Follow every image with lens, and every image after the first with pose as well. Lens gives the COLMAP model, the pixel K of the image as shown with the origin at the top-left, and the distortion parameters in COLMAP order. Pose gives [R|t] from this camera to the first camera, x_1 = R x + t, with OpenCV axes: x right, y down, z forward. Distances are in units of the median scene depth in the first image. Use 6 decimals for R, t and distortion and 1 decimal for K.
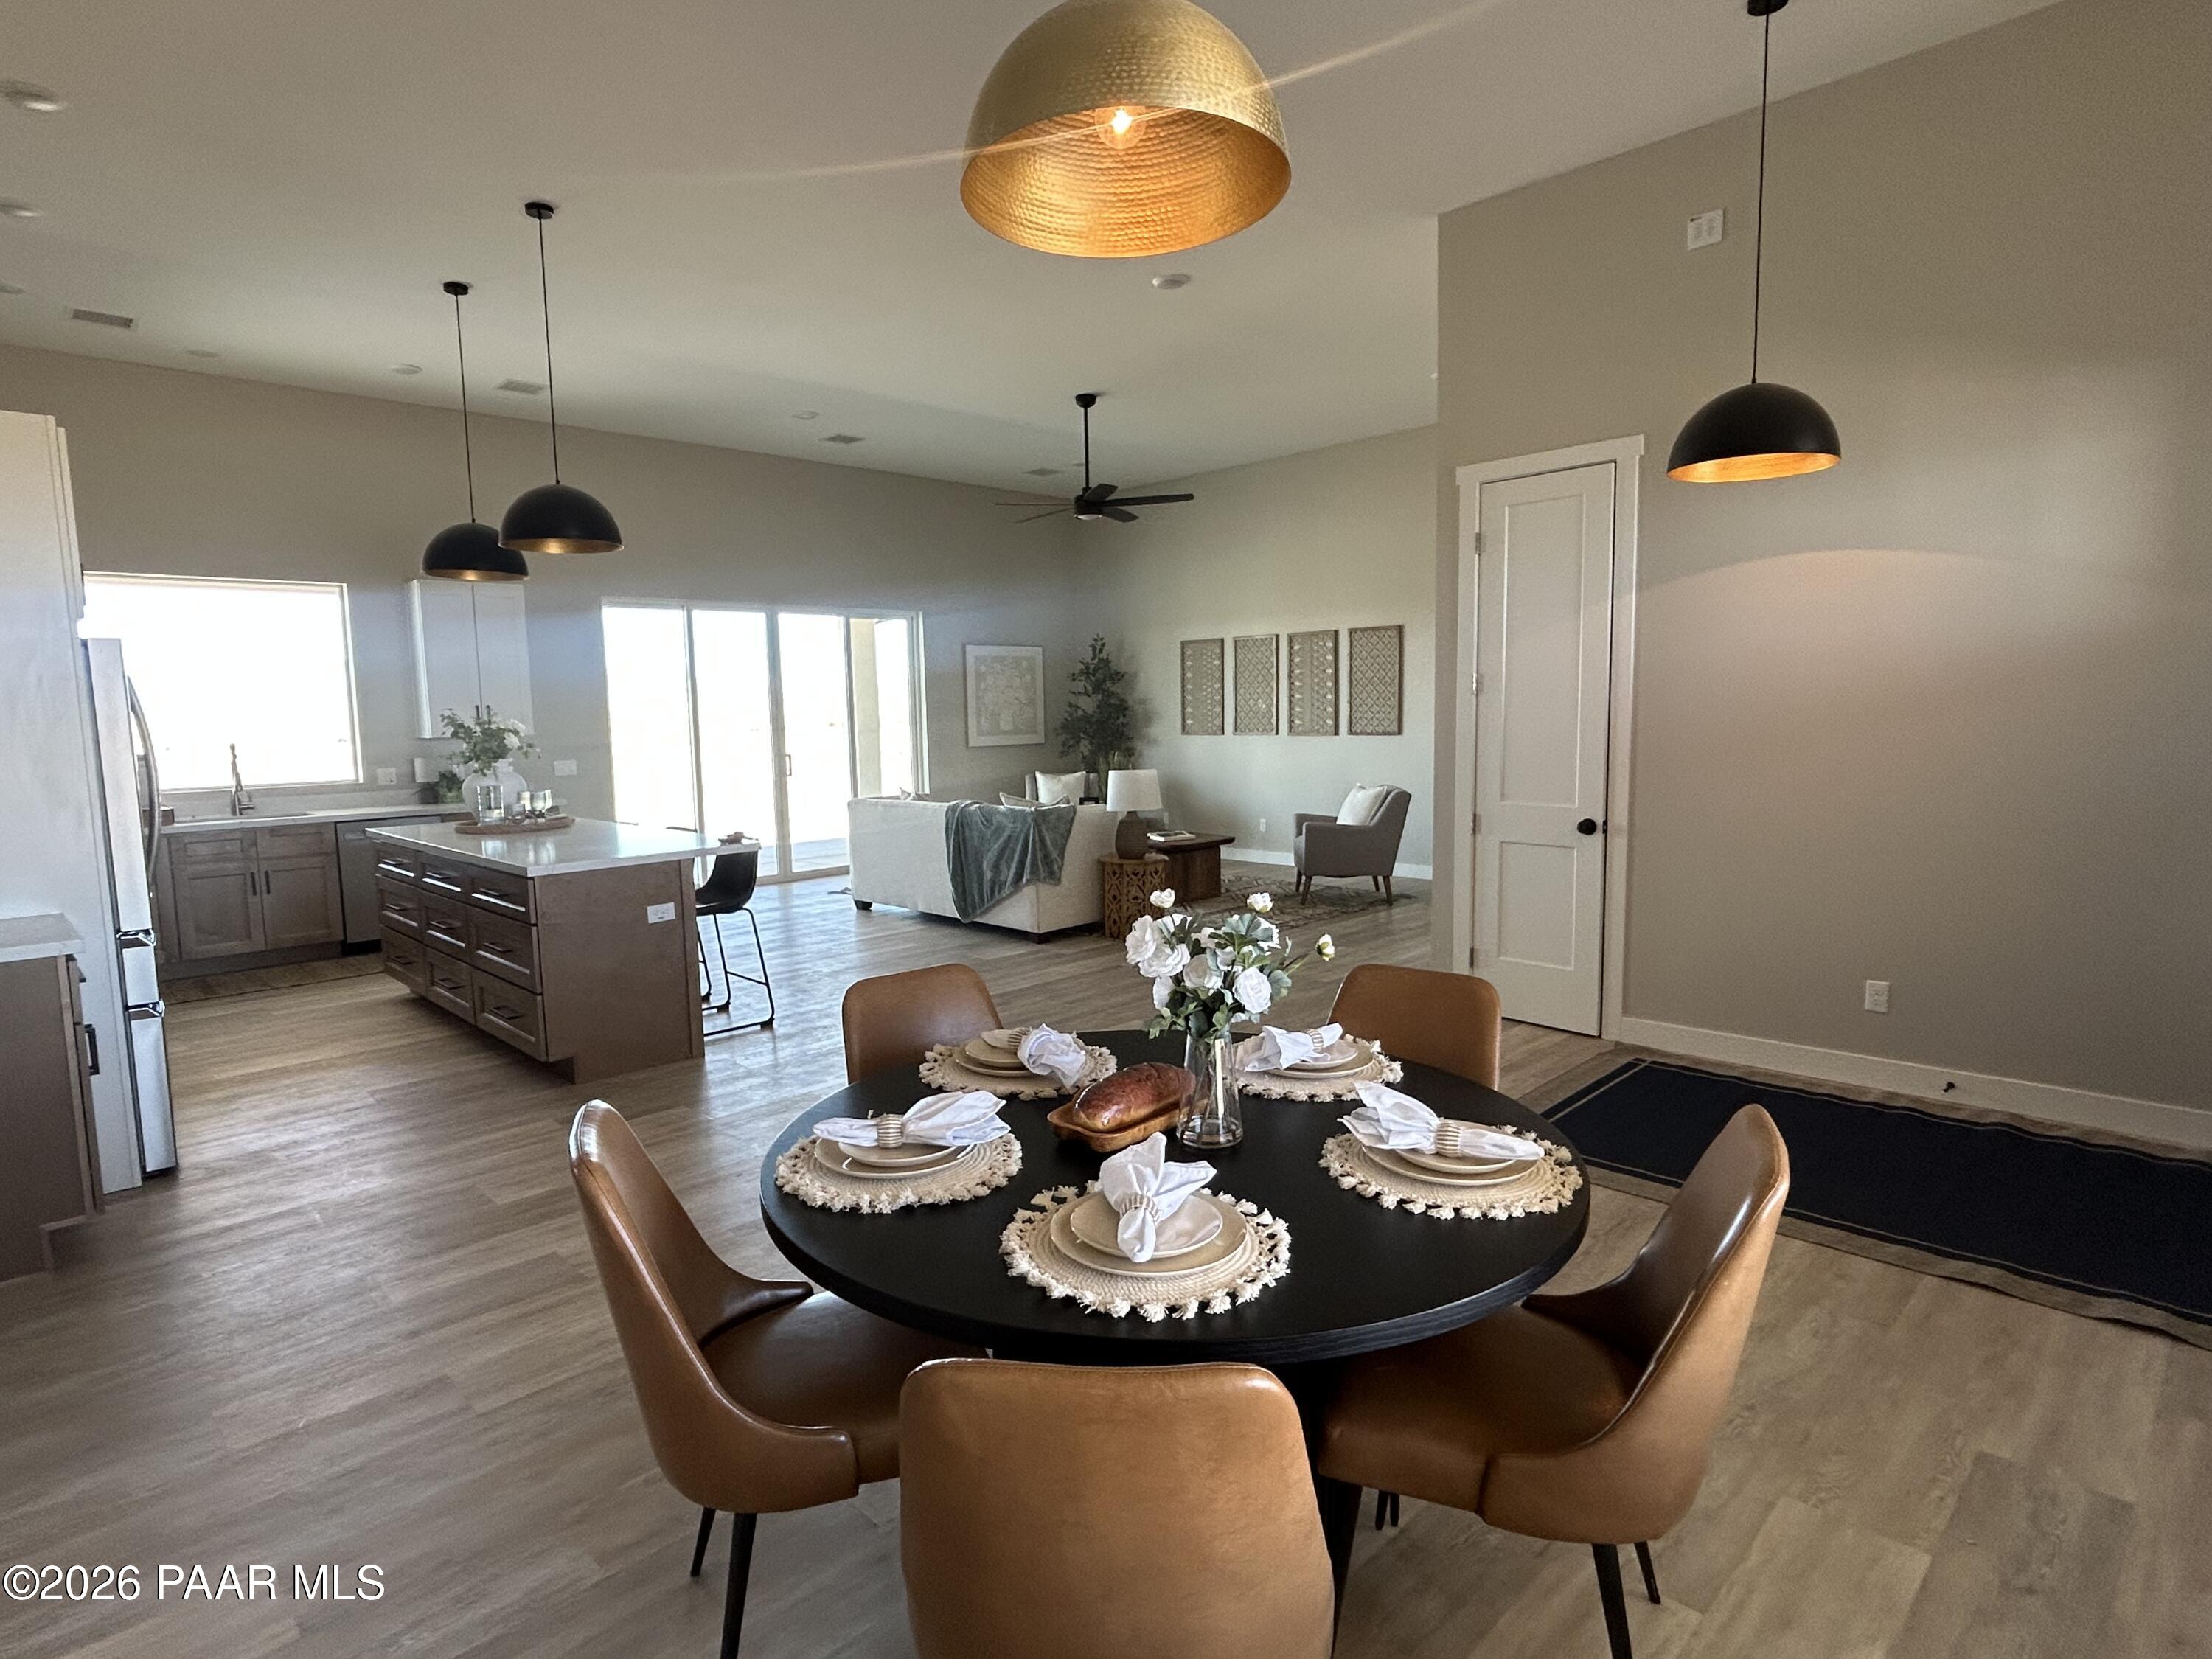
lens RADIAL K [[1188.6, 0, 1091.7], [0, 1188.6, 829.2], [0, 0, 1]] dist [0.006005, 0.003028]
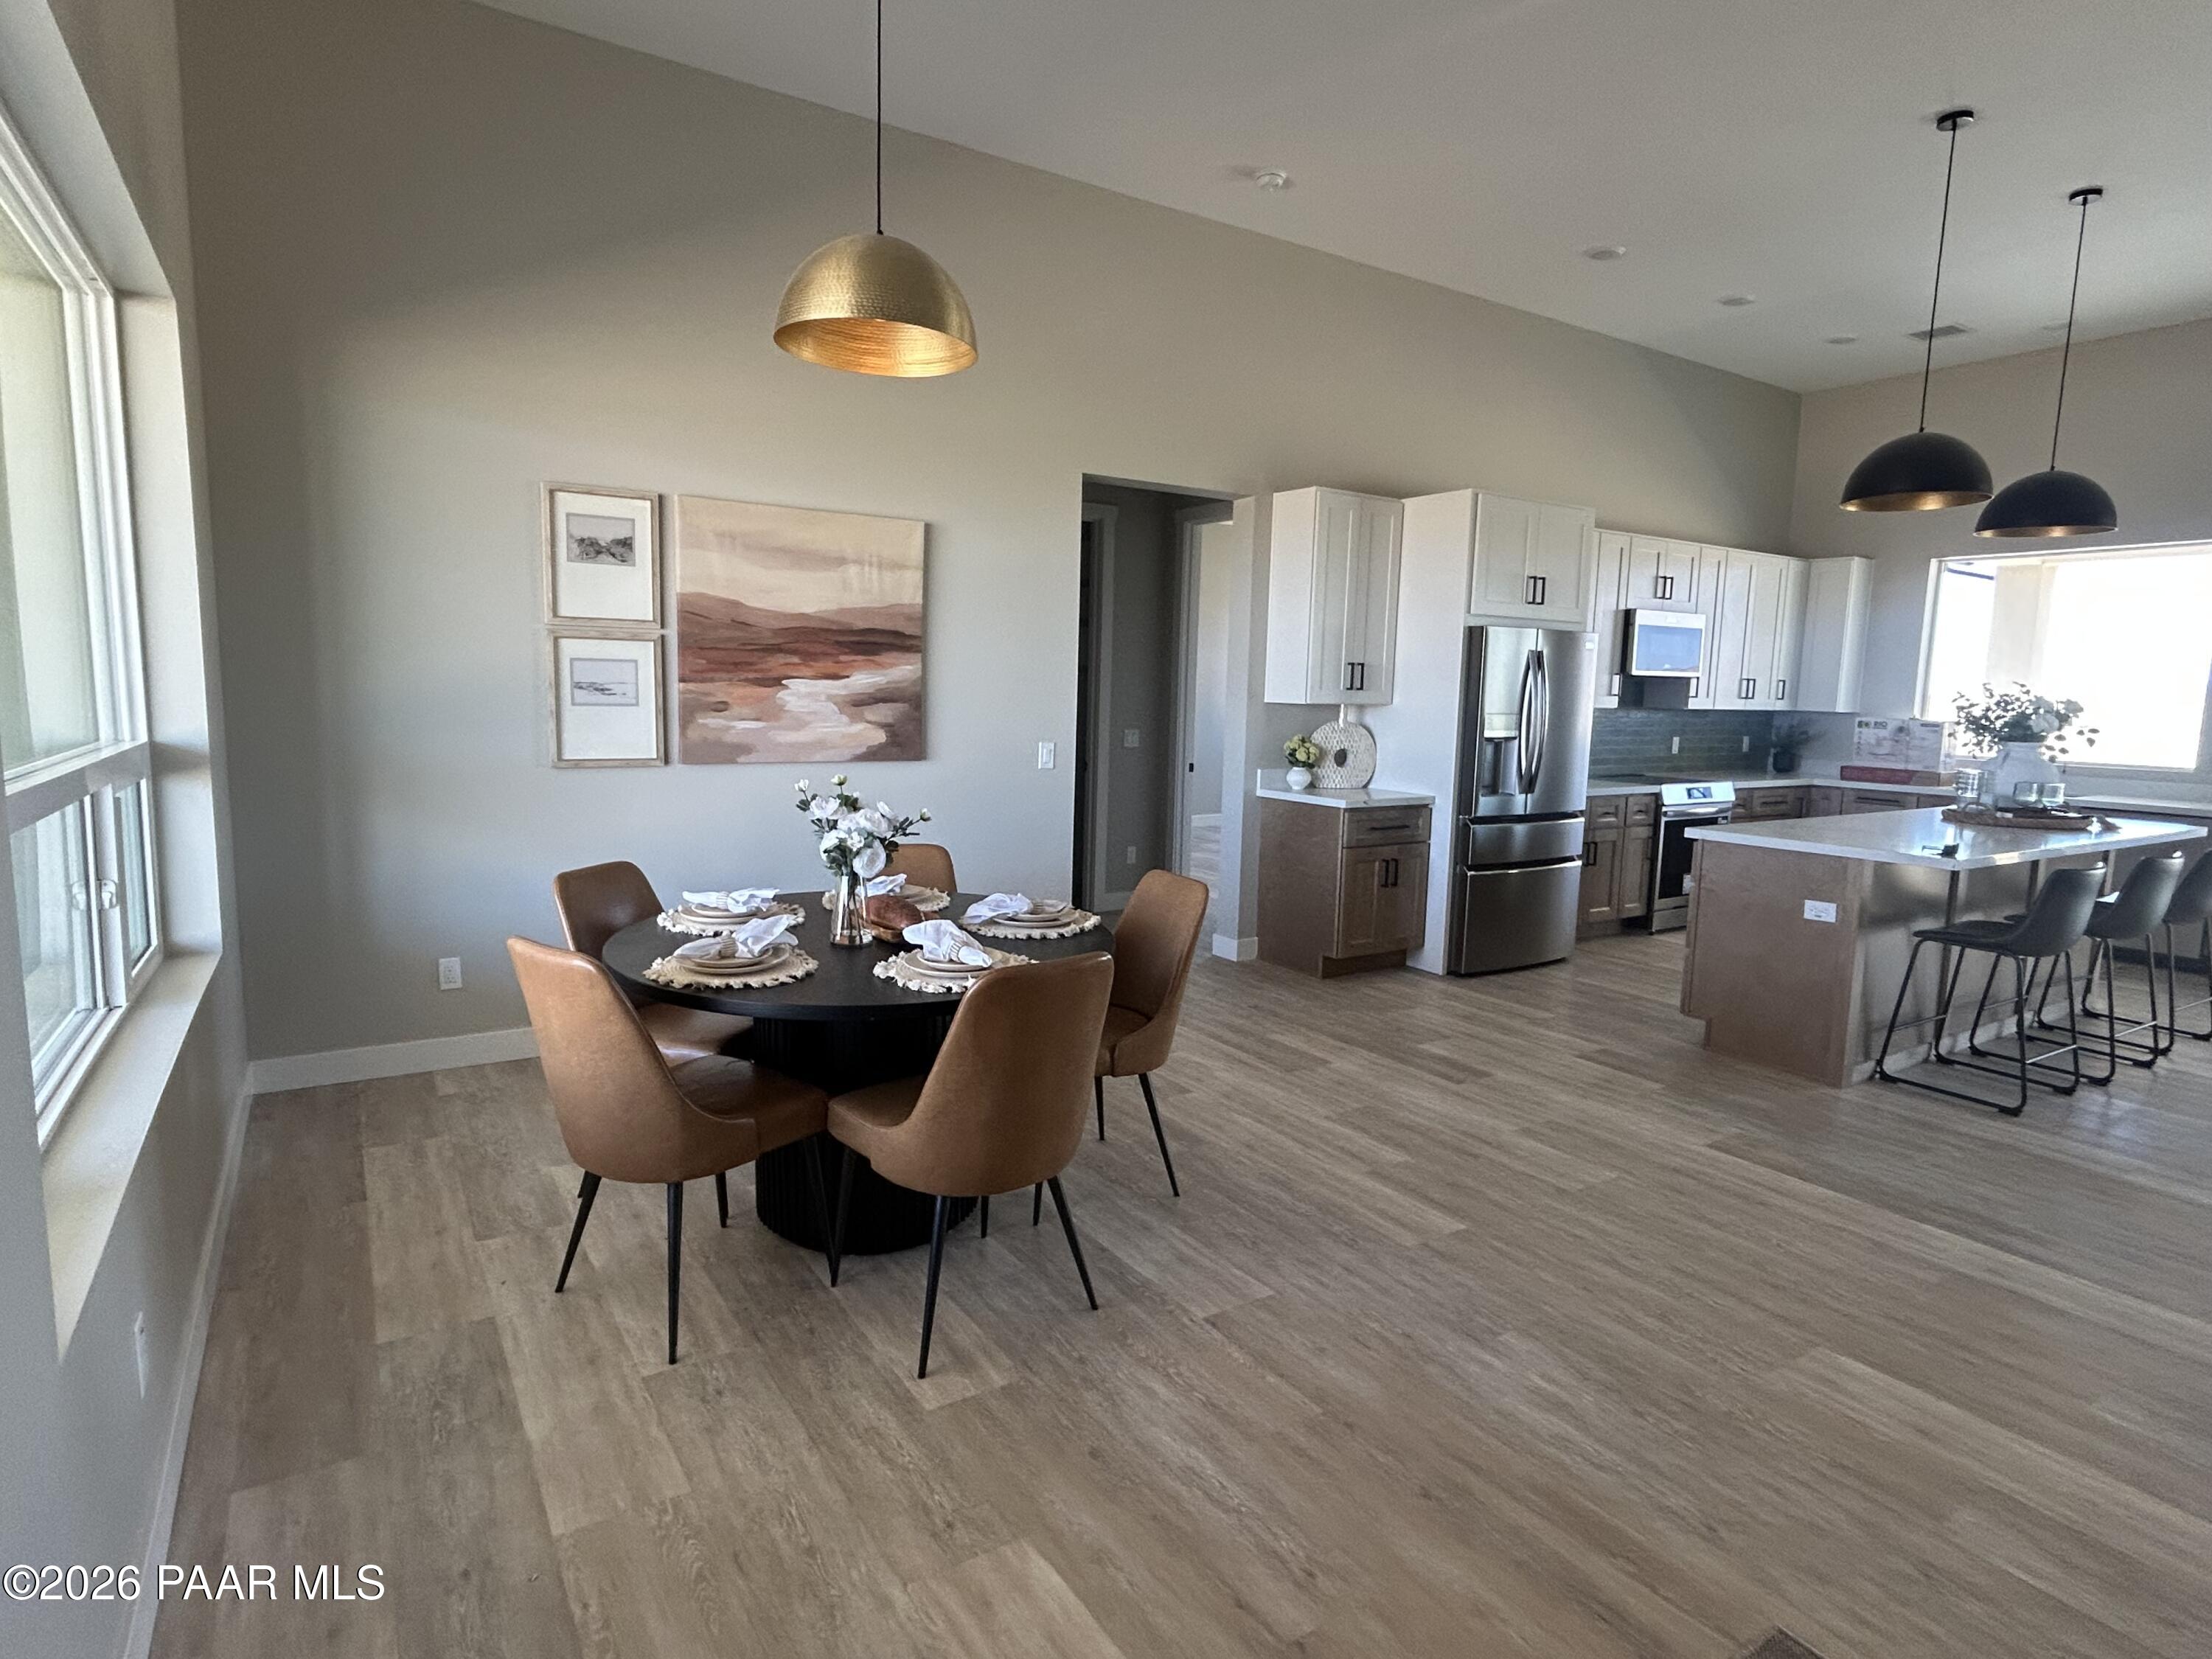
lens RADIAL K [[1188.6, 0, 1110.2], [0, 1188.6, 828.9], [0, 0, 1]] dist [0.006005, 0.003028]
pose [[-0.195202, 0.137637, -0.971057, 1.392446], [-0.119411, 0.979402, 0.162824, -0.167339], [0.973466, 0.147739, -0.174746, 1.436391]]
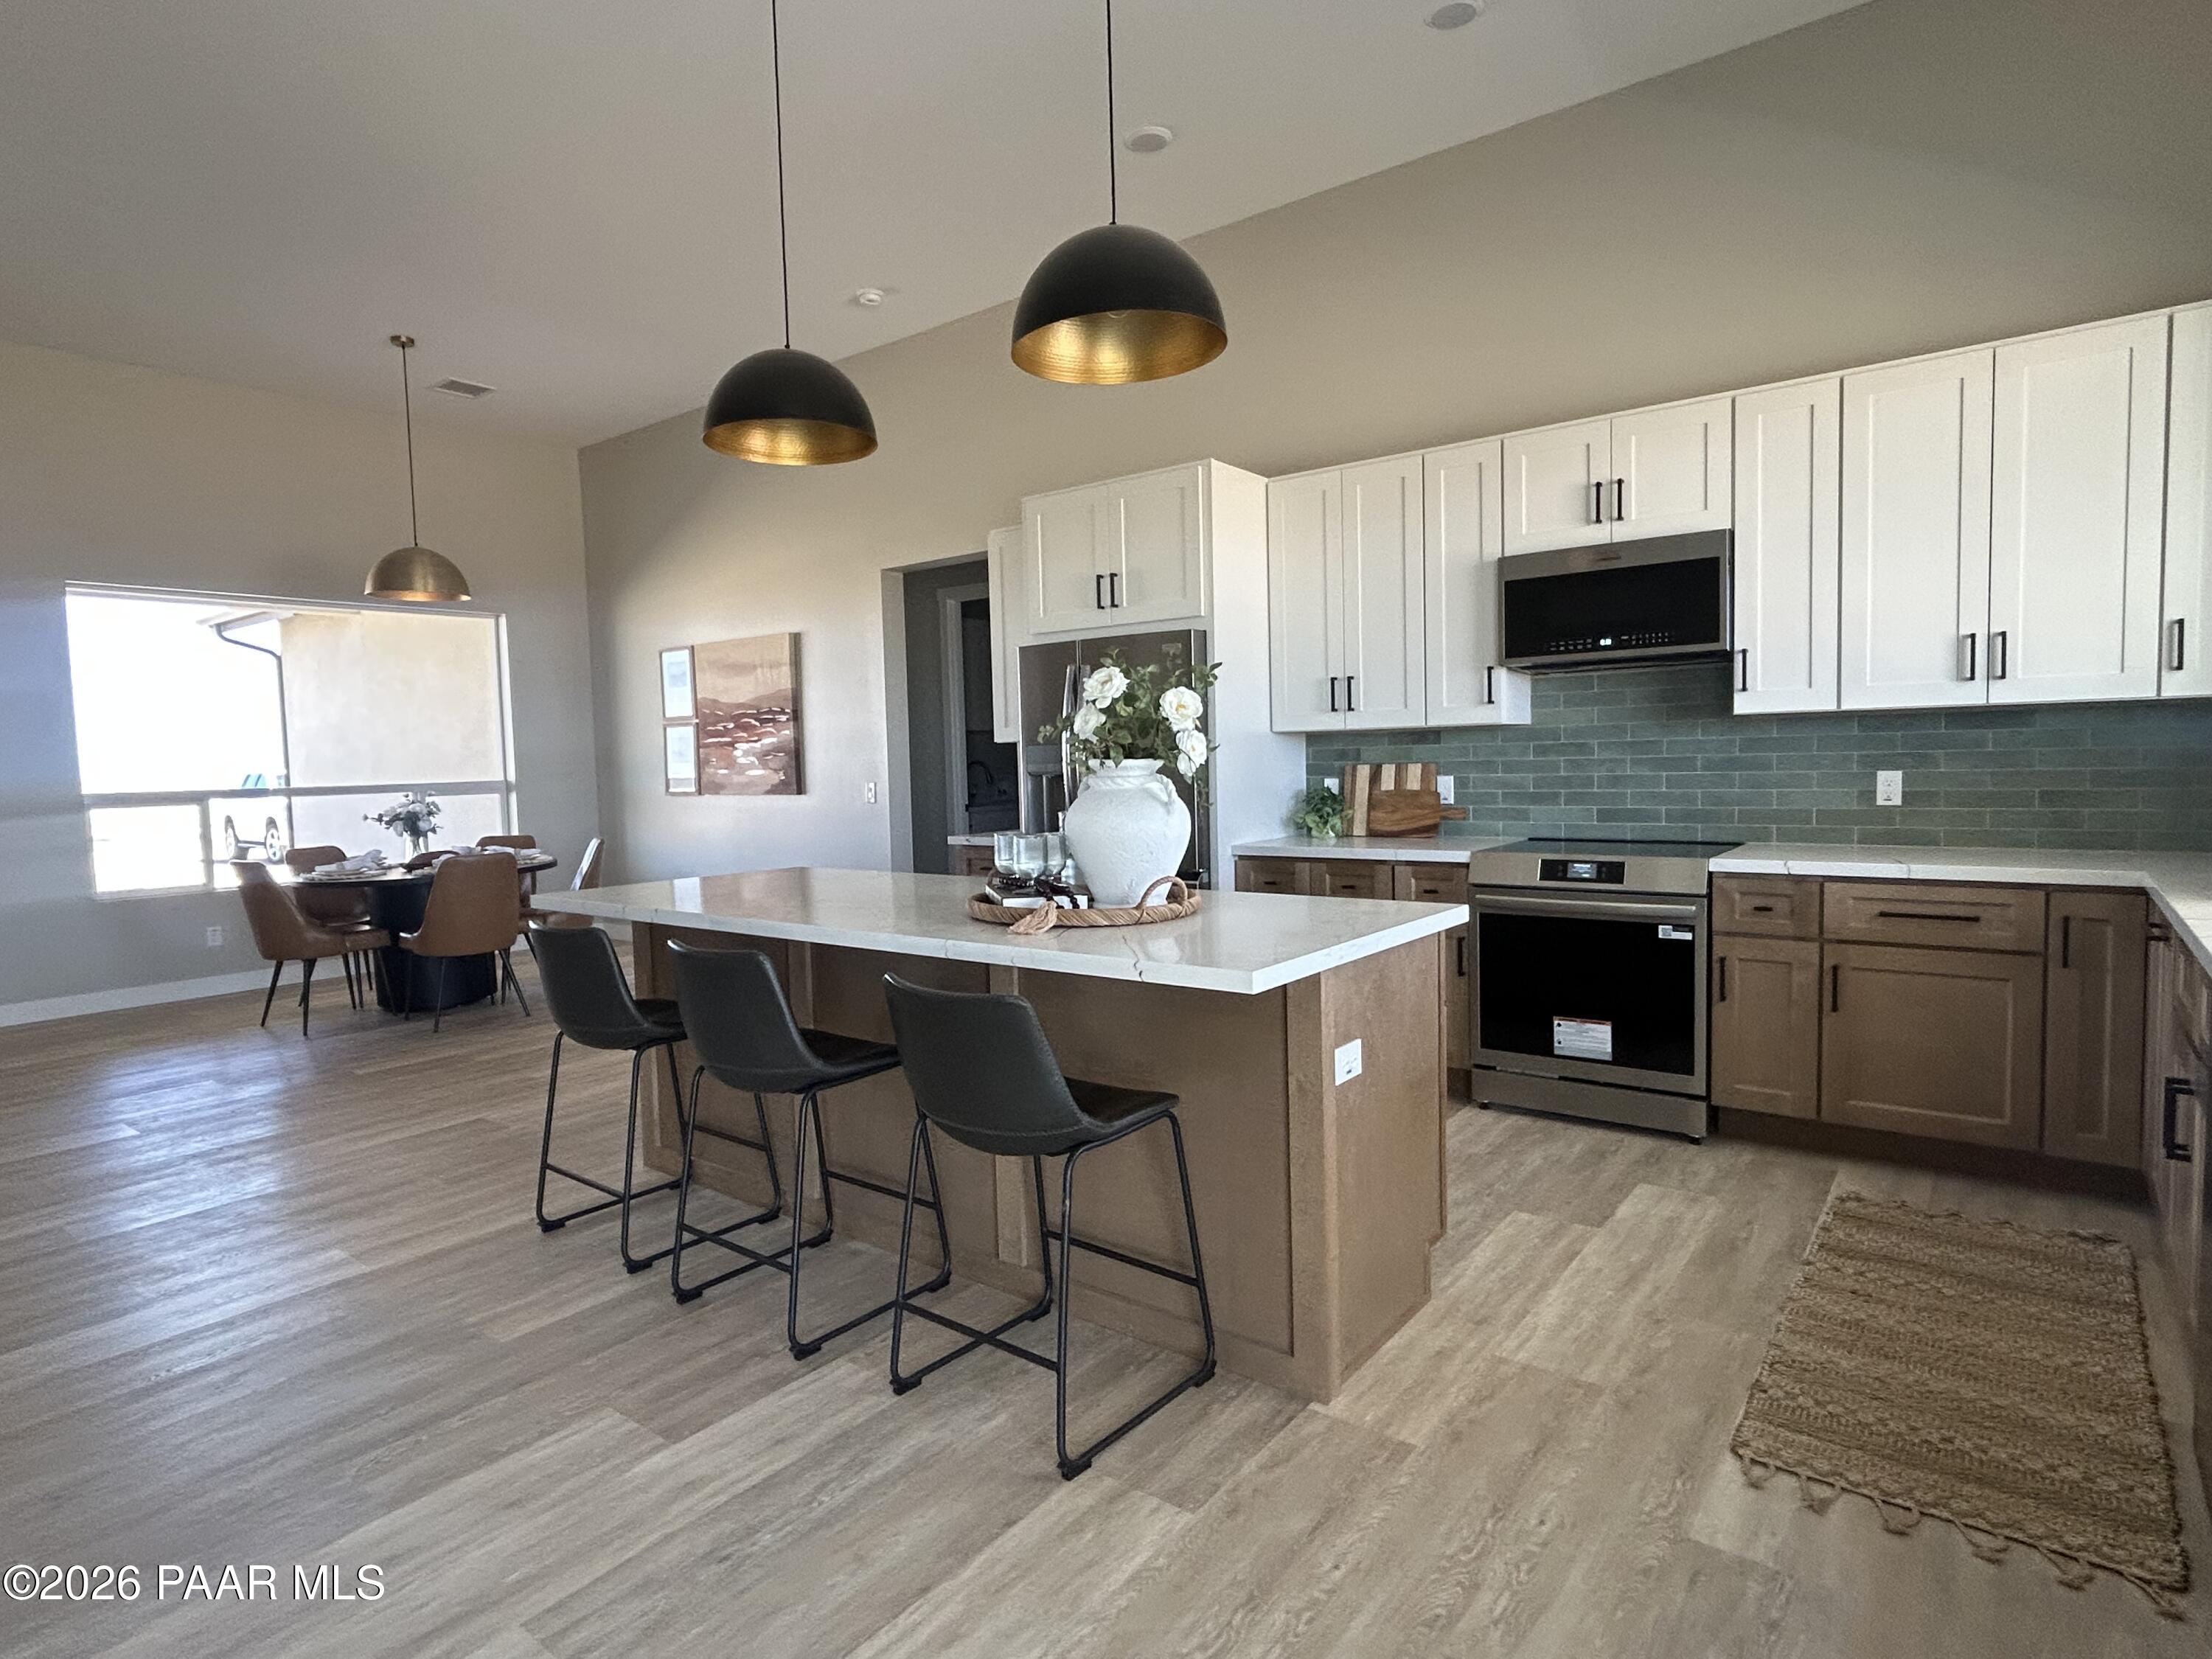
lens RADIAL K [[1188.6, 0, 1102.4], [0, 1188.6, 834.6], [0, 0, 1]] dist [0.006005, 0.003028]
pose [[-0.991060, 0.056786, -0.120730, -1.228357], [0.035836, 0.984948, 0.169095, -0.301834], [0.128515, 0.163257, -0.978177, 4.063839]]
